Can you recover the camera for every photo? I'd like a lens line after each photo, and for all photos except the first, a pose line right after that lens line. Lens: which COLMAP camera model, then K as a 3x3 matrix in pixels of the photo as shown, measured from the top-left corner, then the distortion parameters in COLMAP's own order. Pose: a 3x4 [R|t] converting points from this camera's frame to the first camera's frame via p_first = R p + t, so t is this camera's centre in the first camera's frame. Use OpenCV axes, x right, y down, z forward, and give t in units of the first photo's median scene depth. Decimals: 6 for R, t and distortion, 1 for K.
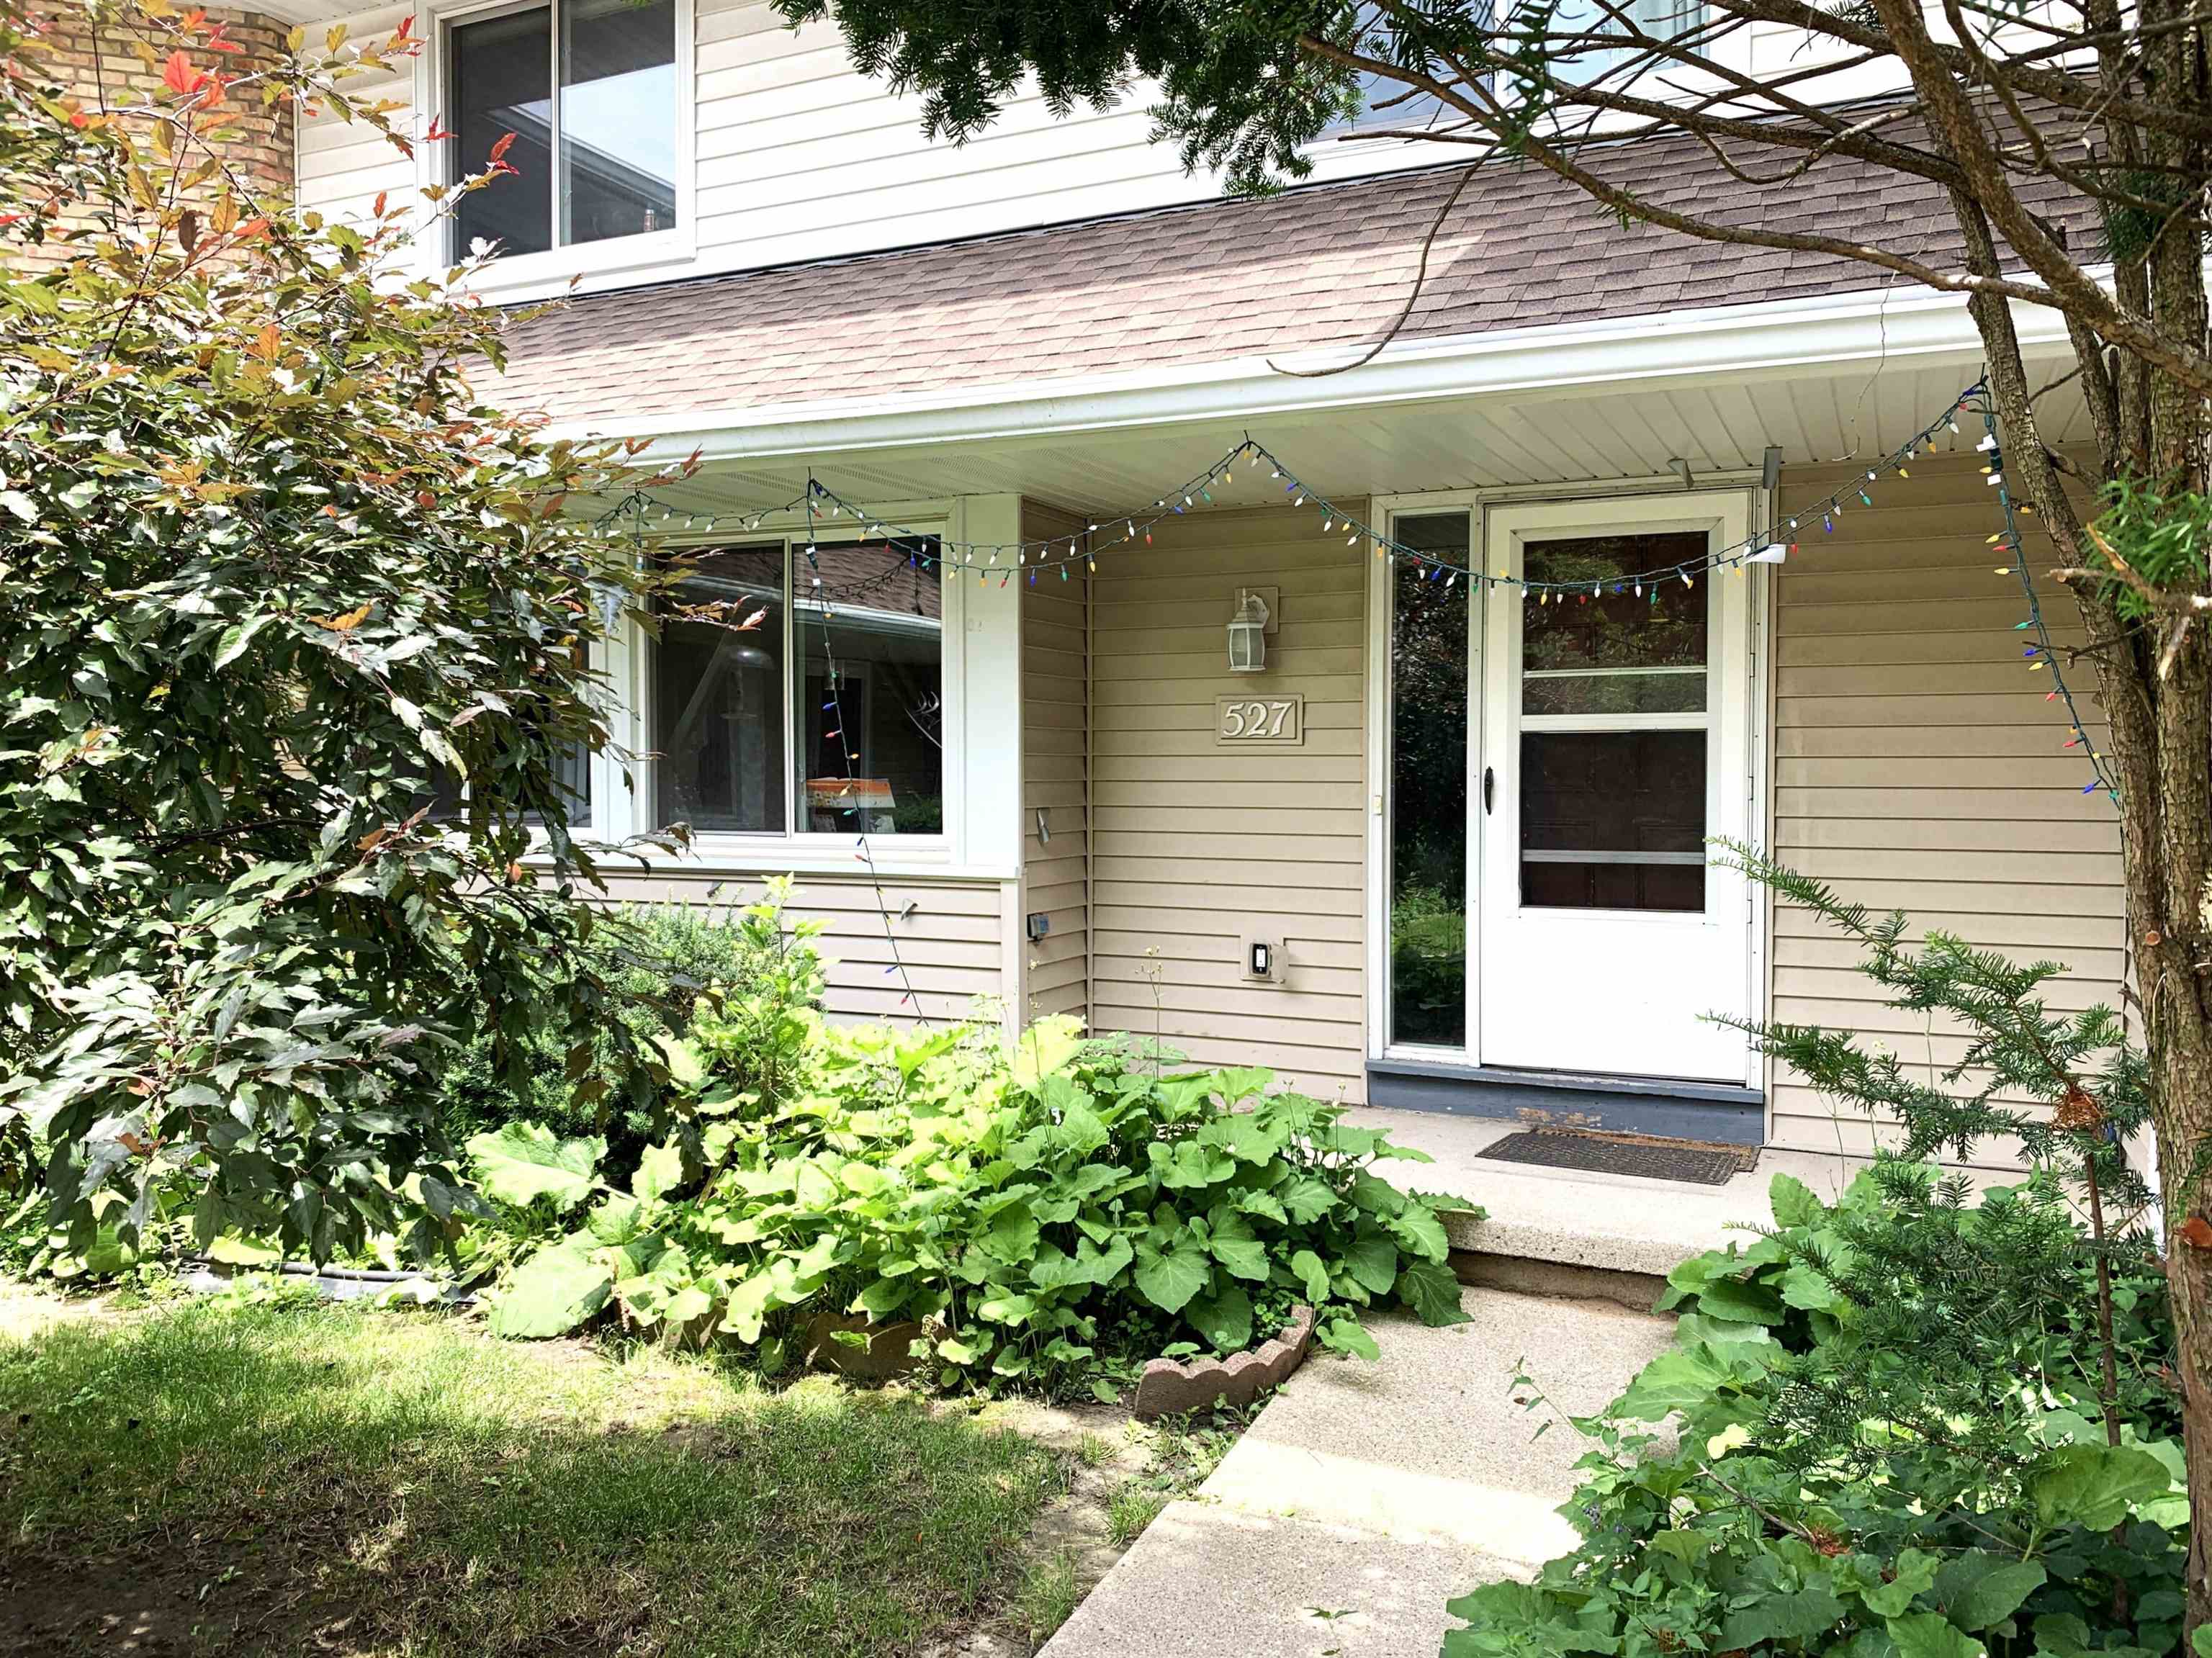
lens RADIAL K [[1732.7, 0, 1071.7], [0, 1732.7, 815.6], [0, 0, 1]] dist [0.114863, -0.270963]
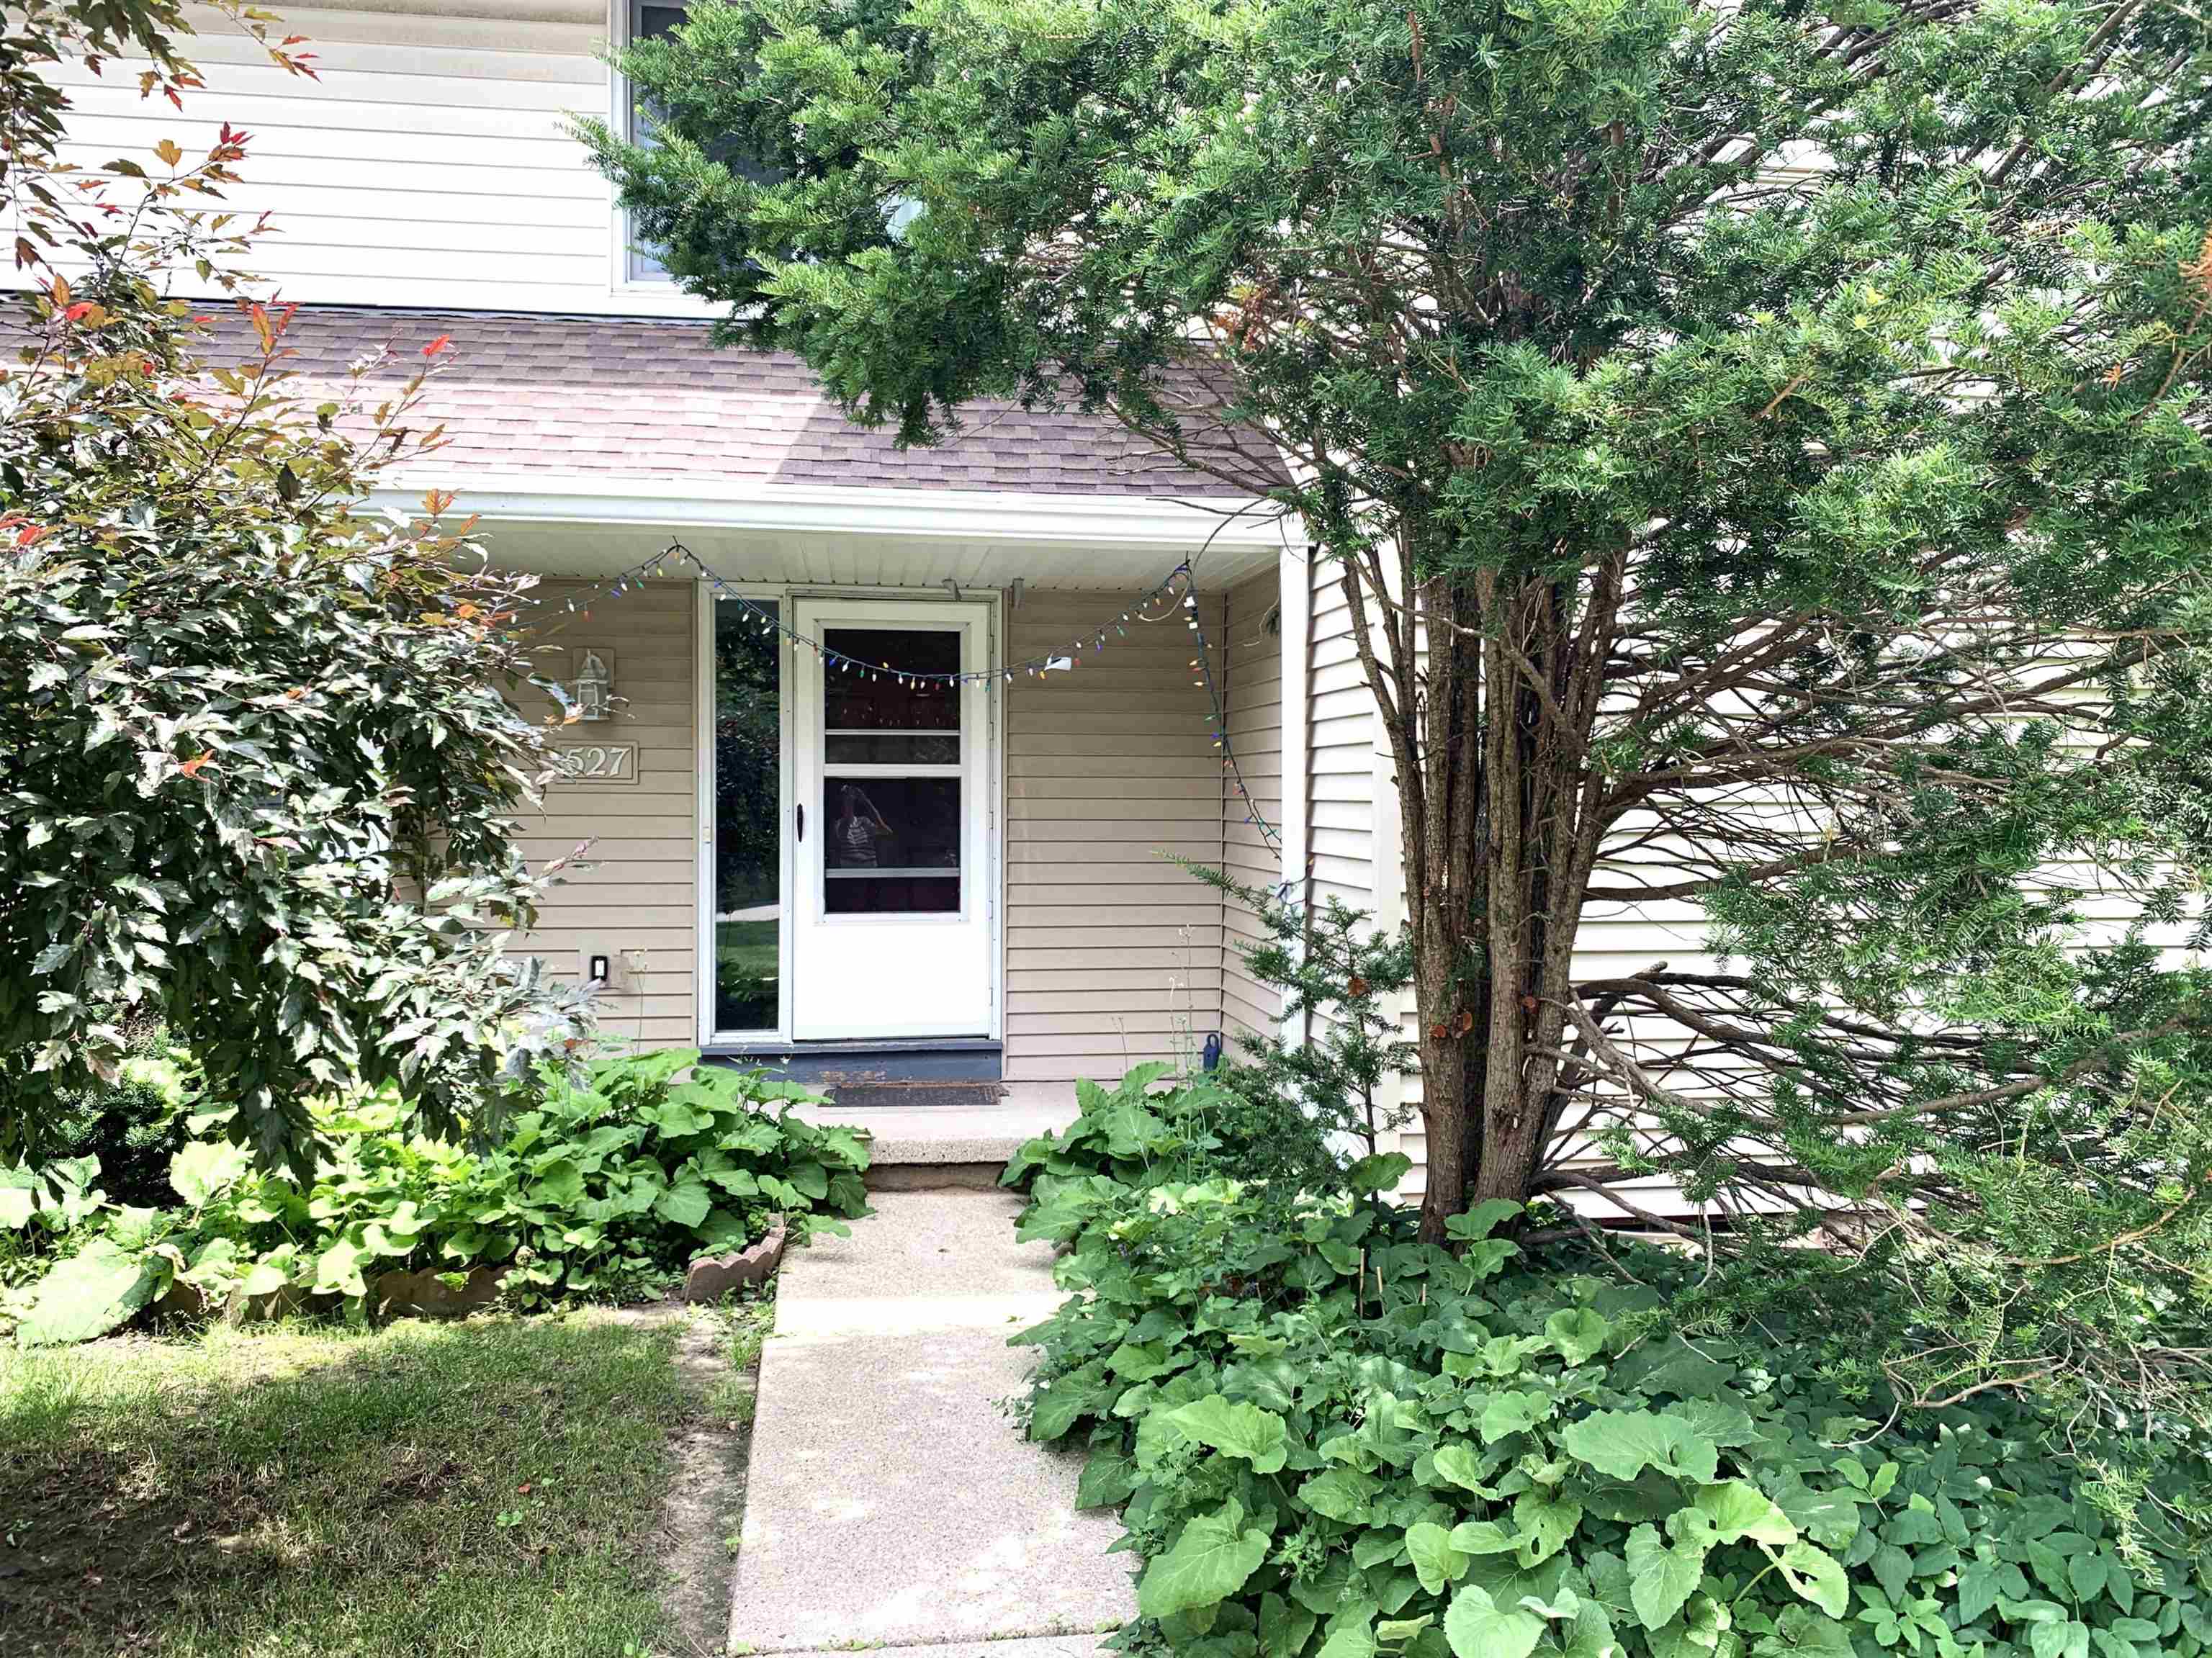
lens RADIAL K [[1749.9, 0, 1094.4], [0, 1749.9, 820.3], [0, 0, 1]] dist [-0.003095, 0.009144]
pose [[0.833884, -0.002236, 0.551936, -0.363789], [0.010897, 0.999864, -0.012413, 0.002021], [-0.551833, 0.016366, 0.833794, -0.222415]]
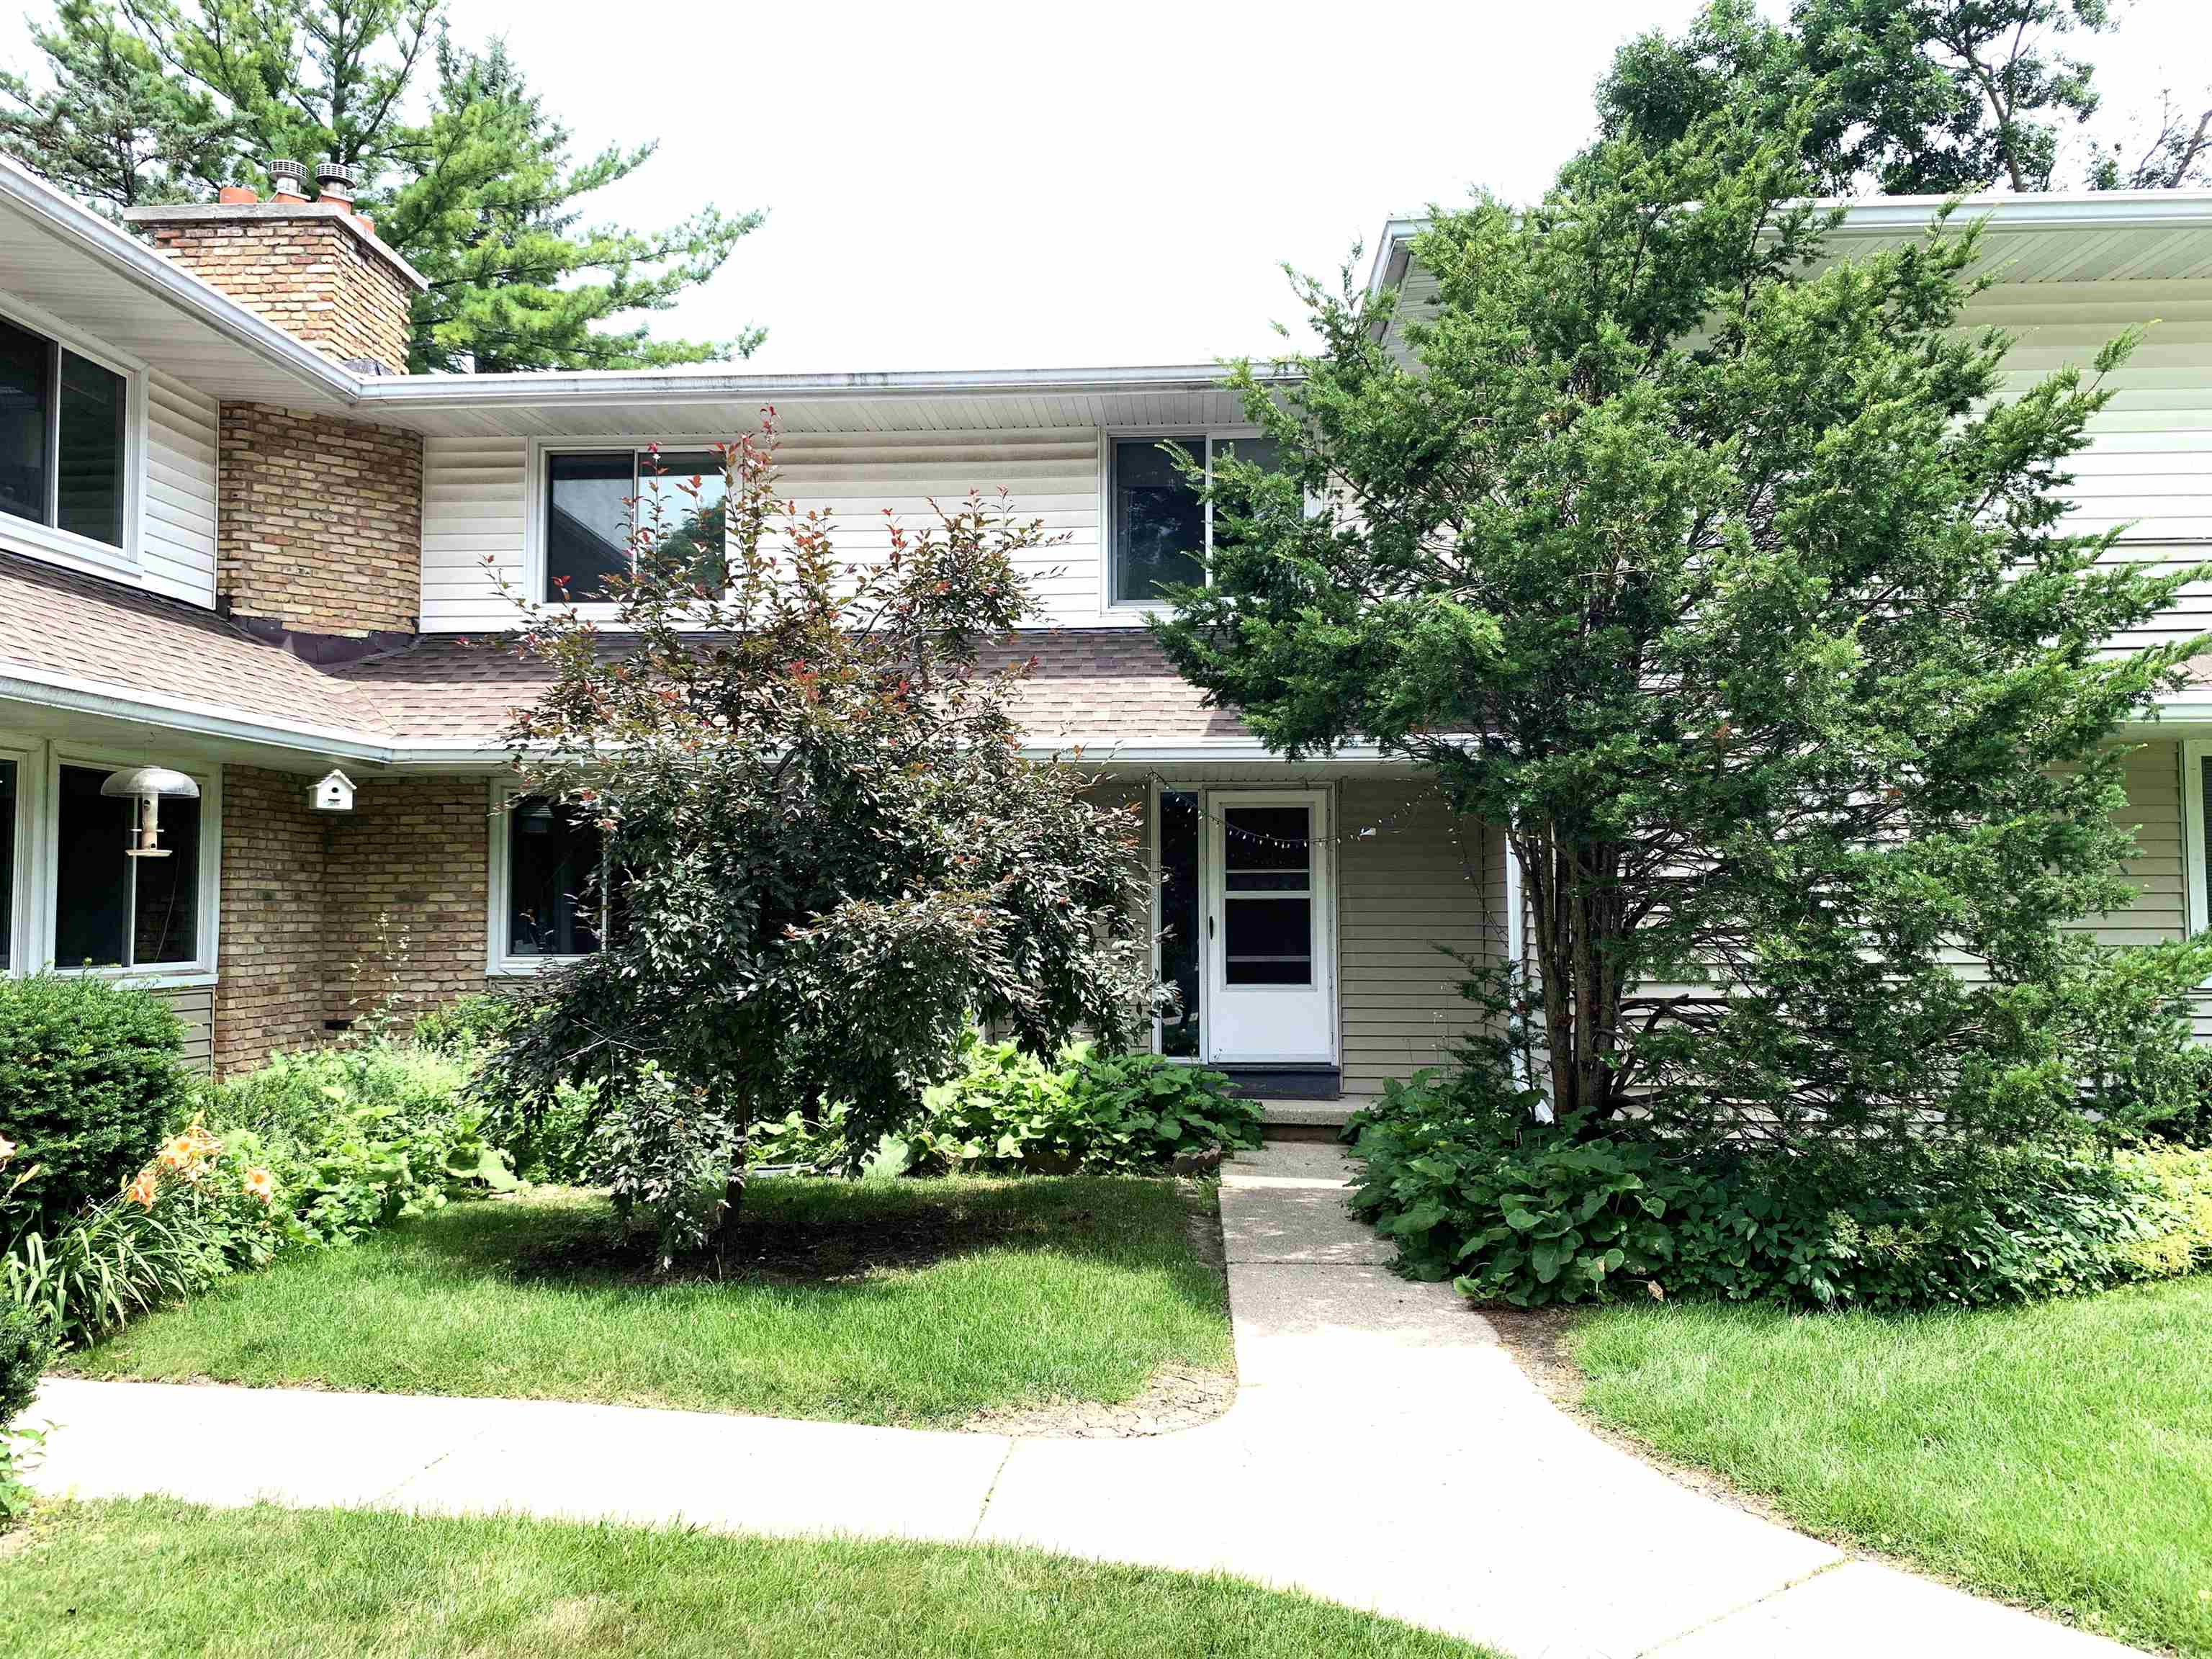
lens RADIAL K [[1769.3, 0, 1097.8], [0, 1769.3, 773.0], [0, 0, 1]] dist [0.071227, -0.000221]
pose [[0.923527, 0.031123, 0.382268, -0.891014], [0.011482, 0.994012, -0.108669, 0.038694], [-0.383361, 0.104748, 0.917640, -1.141157]]
